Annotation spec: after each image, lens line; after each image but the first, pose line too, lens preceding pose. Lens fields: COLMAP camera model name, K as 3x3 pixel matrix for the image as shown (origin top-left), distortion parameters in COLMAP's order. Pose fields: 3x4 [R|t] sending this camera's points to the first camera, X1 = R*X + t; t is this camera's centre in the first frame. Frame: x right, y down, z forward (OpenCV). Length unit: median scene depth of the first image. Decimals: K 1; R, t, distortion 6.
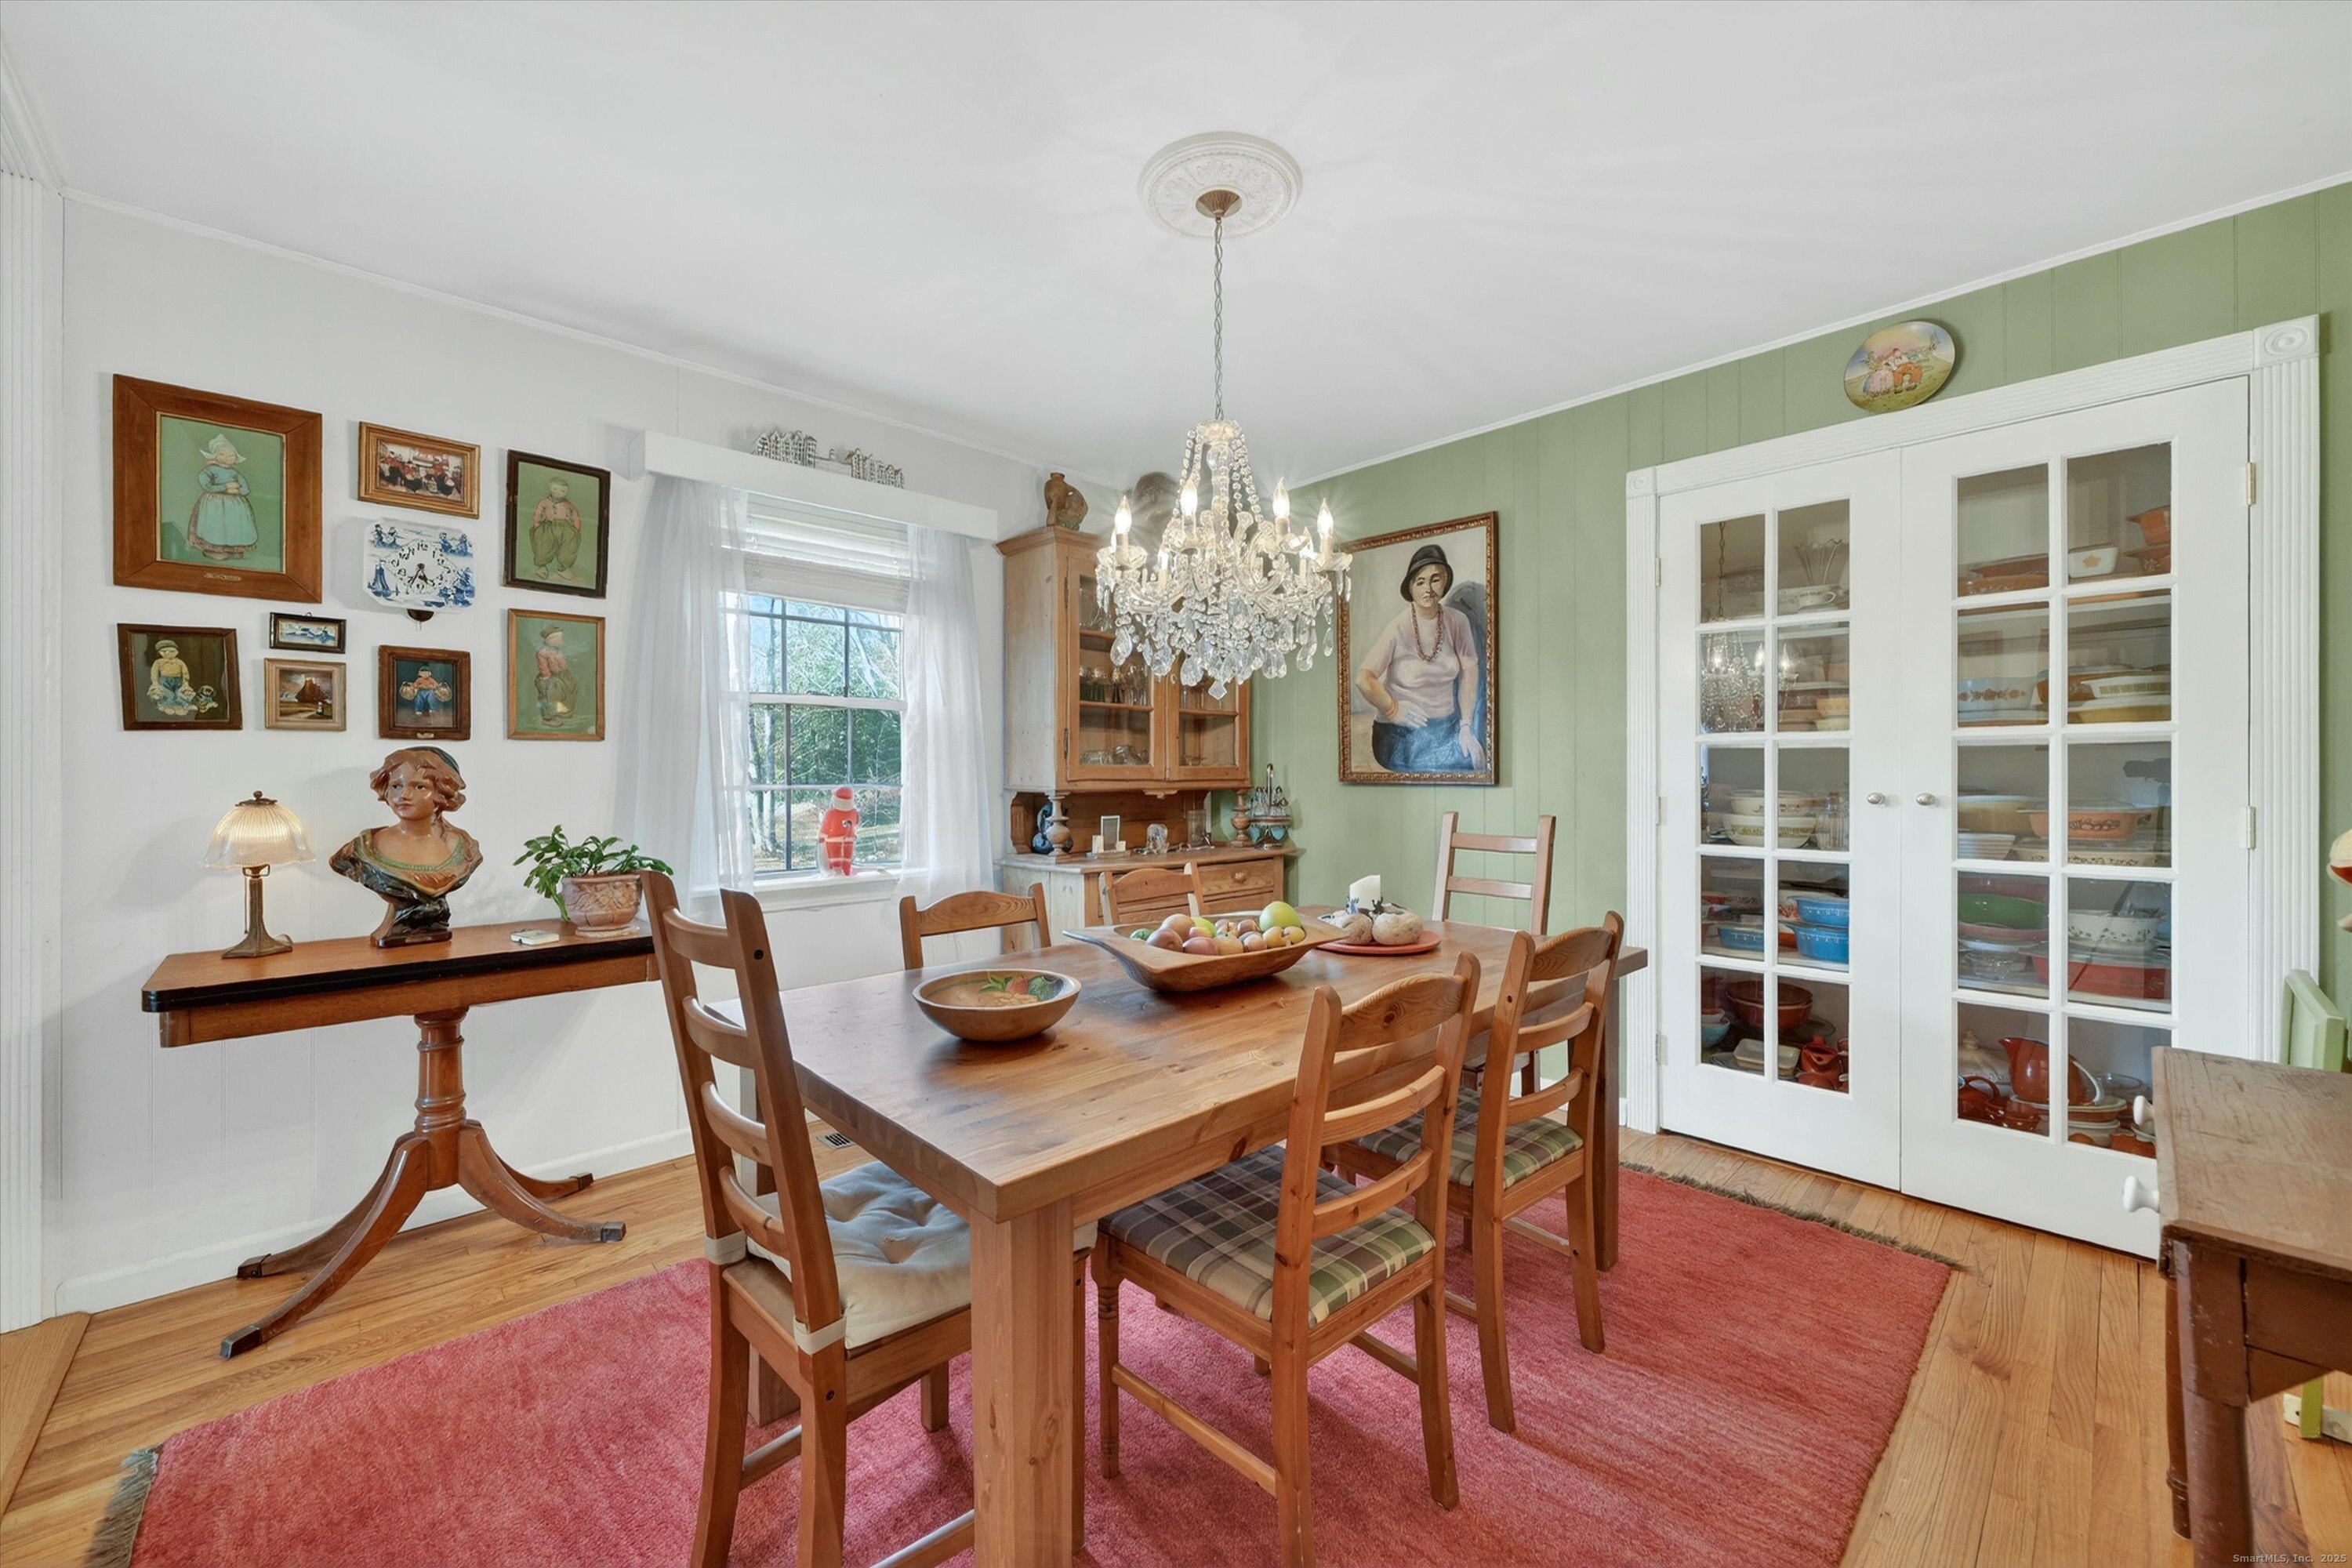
lens RADIAL K [[940.6, 0, 1177.2], [0, 940.6, 776.3], [0, 0, 1]] dist [-0.000326, 0.000086]
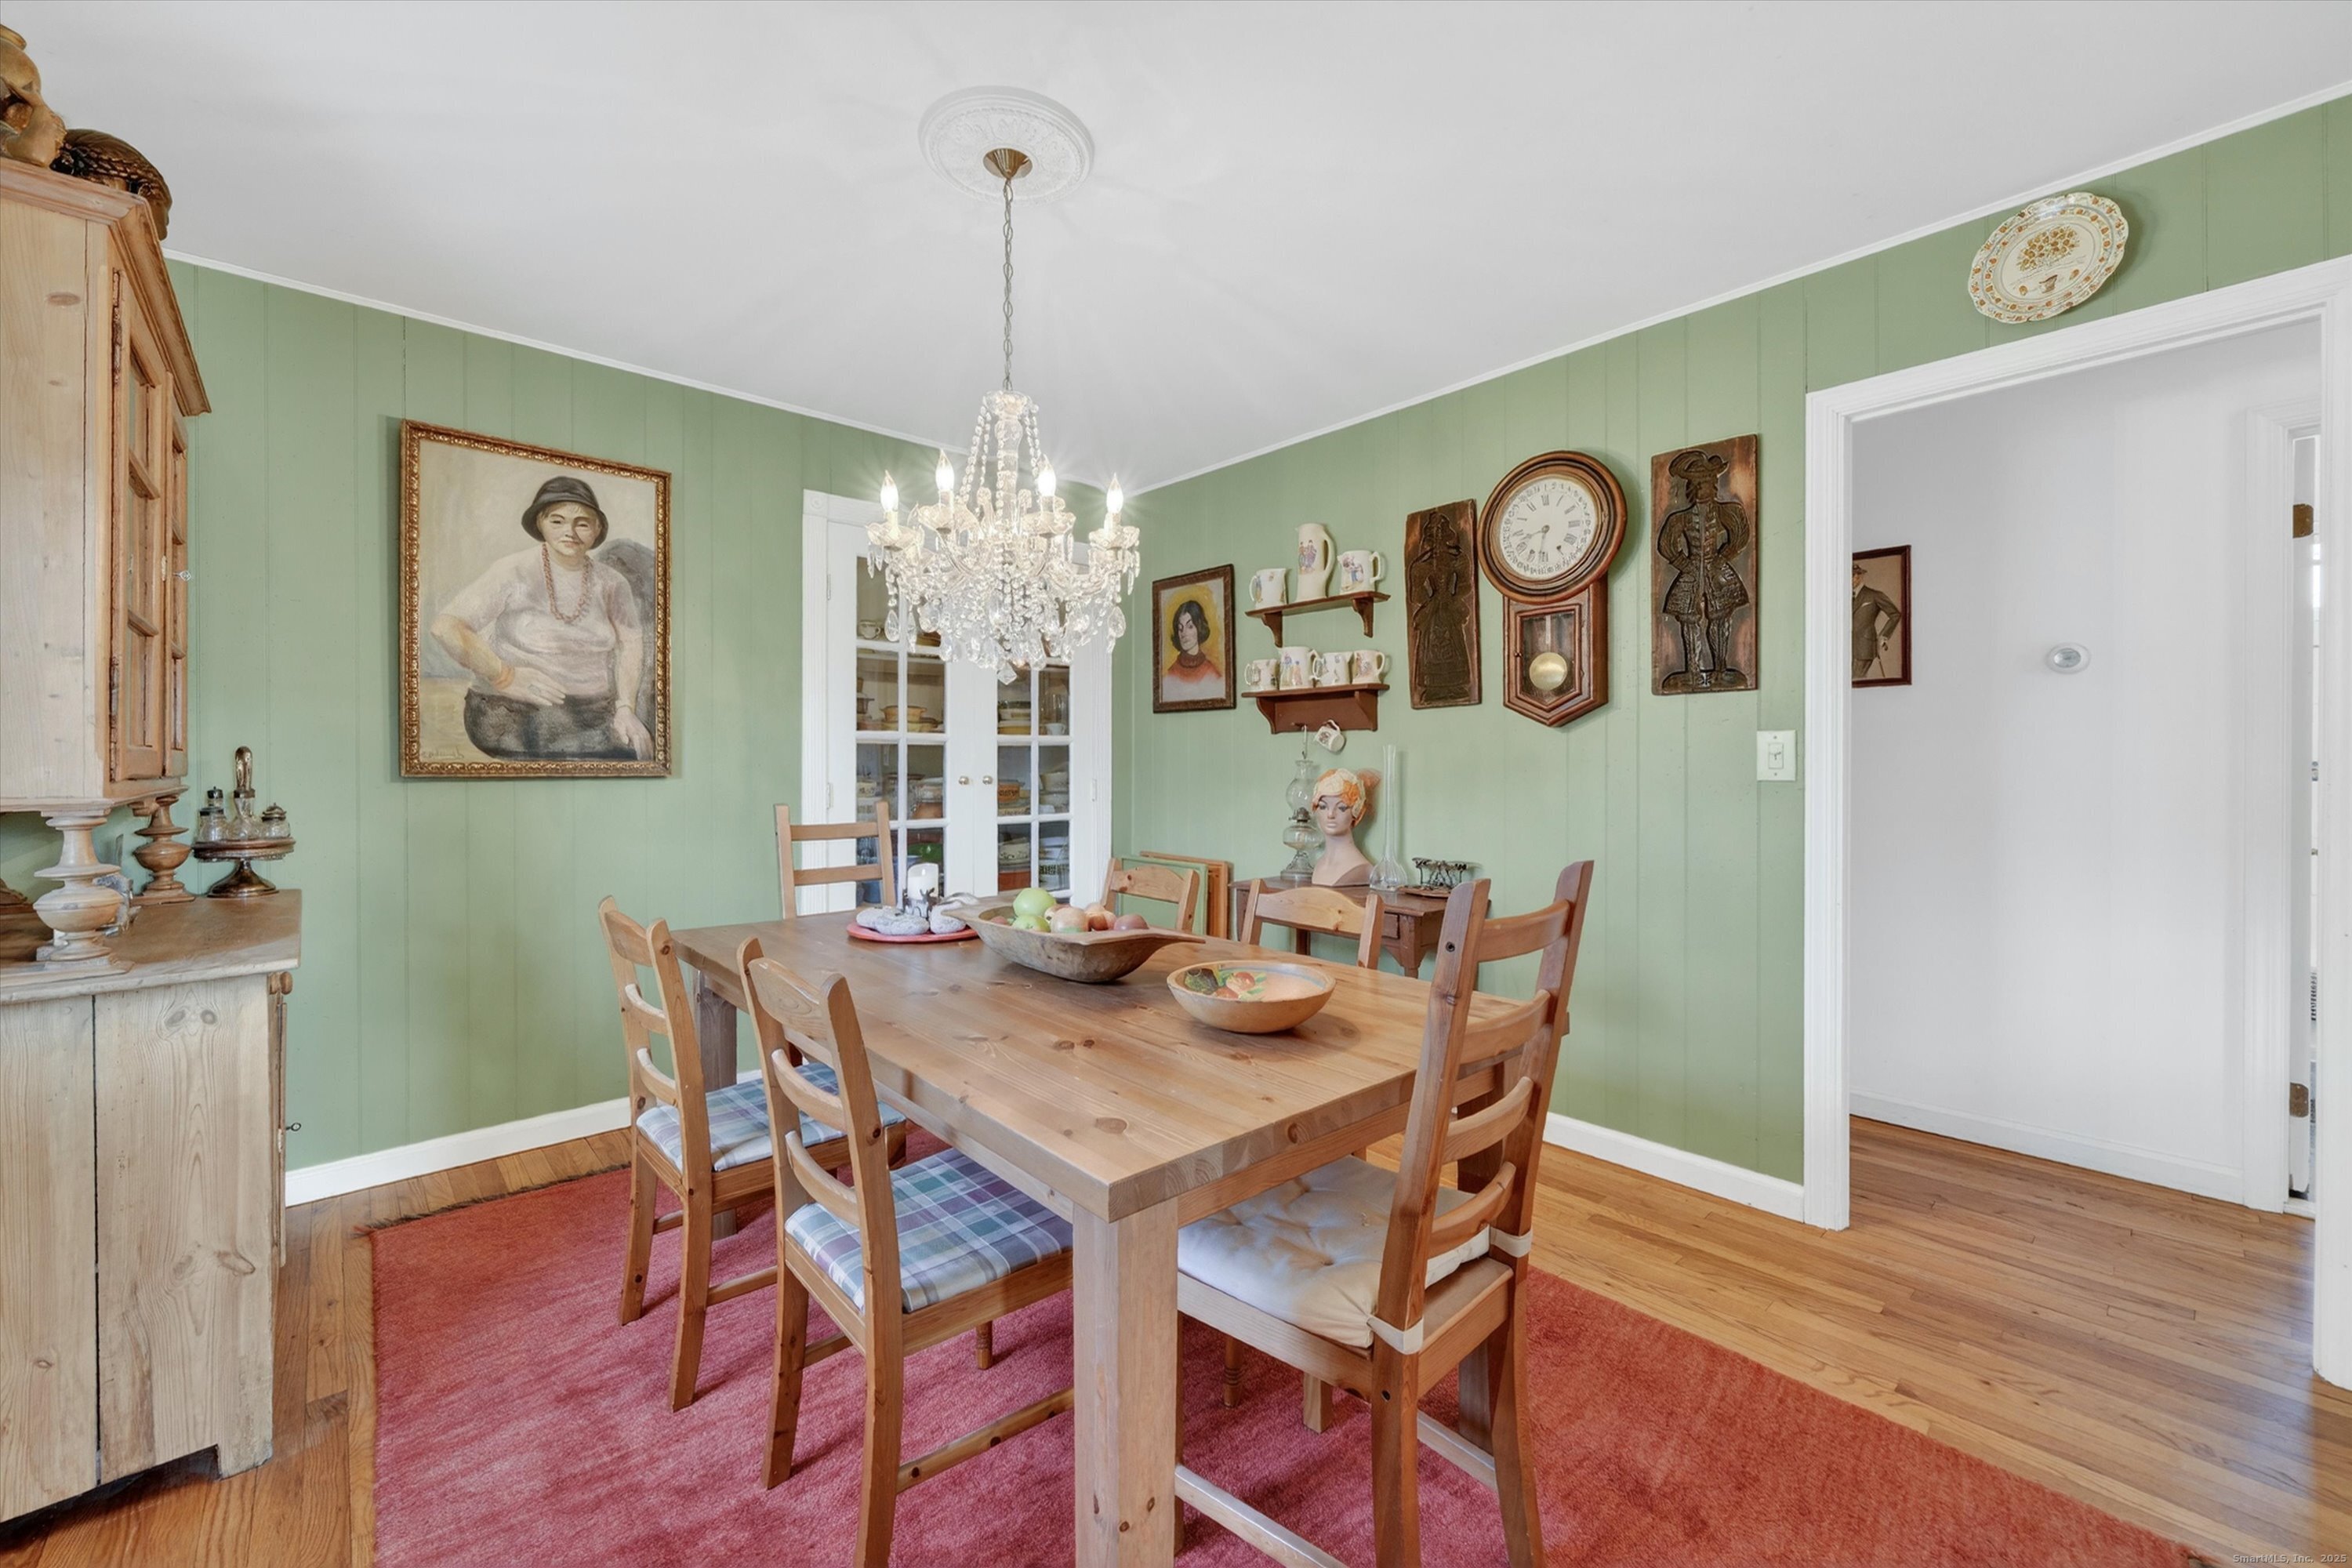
lens RADIAL K [[940.6, 0, 1171.3], [0, 940.6, 765.4], [0, 0, 1]] dist [-0.000326, 0.000086]
pose [[-0.000861, -0.000464, 1.000000, -0.528659], [0.007207, 0.999974, 0.000470, 0.001535], [-0.999974, 0.007207, -0.000858, 0.491368]]
